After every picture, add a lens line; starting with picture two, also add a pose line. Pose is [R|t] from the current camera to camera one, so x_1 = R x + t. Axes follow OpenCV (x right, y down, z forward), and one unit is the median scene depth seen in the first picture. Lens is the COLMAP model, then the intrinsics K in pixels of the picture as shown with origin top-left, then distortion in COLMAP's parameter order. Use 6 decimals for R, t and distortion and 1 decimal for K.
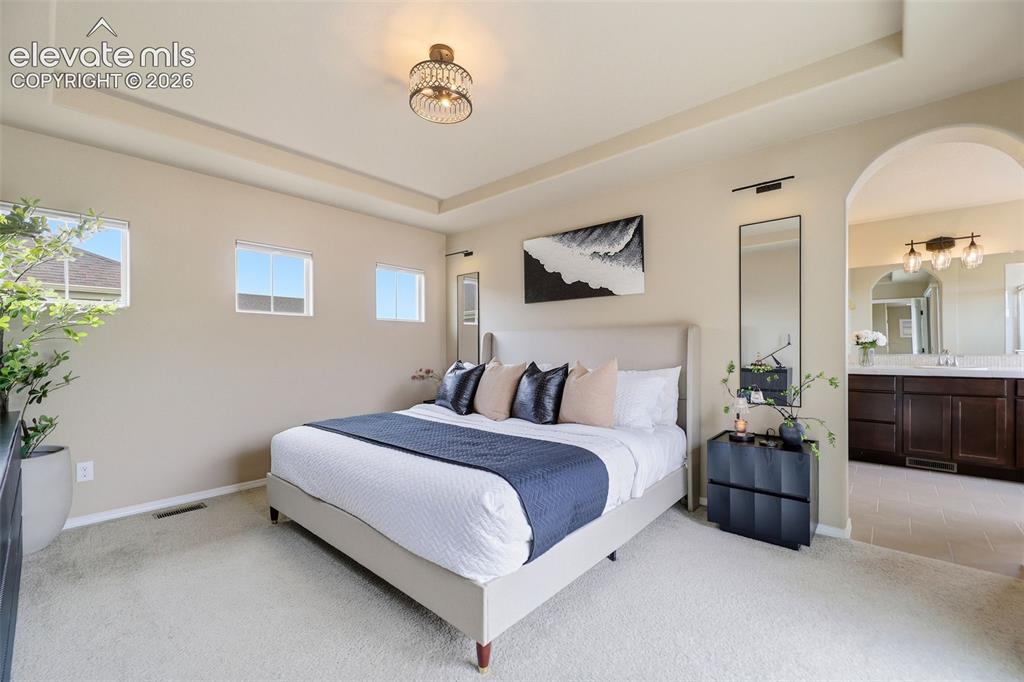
lens RADIAL K [[419.3, 0, 516.9], [0, 419.3, 346.4], [0, 0, 1]] dist [0.000288, -0.002018]
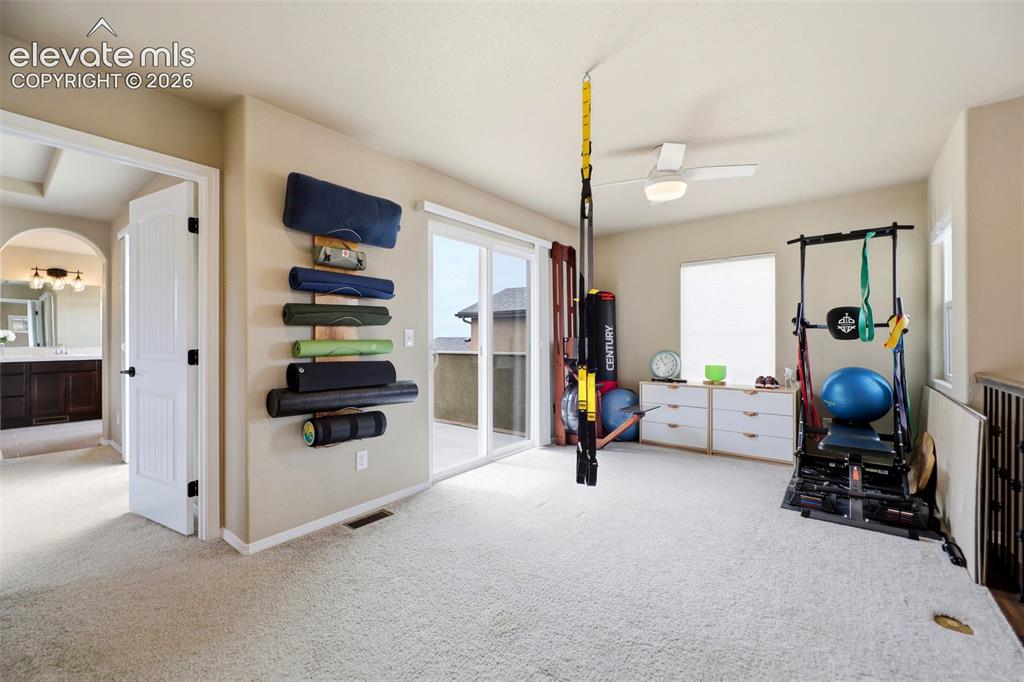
lens RADIAL K [[419.3, 0, 516.3], [0, 419.3, 340.8], [0, 0, 1]] dist [0.000288, -0.002018]
pose [[-0.065862, -0.001963, 0.997827, -0.577400], [-0.001617, 0.999997, 0.001860, -0.007214], [-0.997827, -0.001491, -0.065865, -0.529496]]
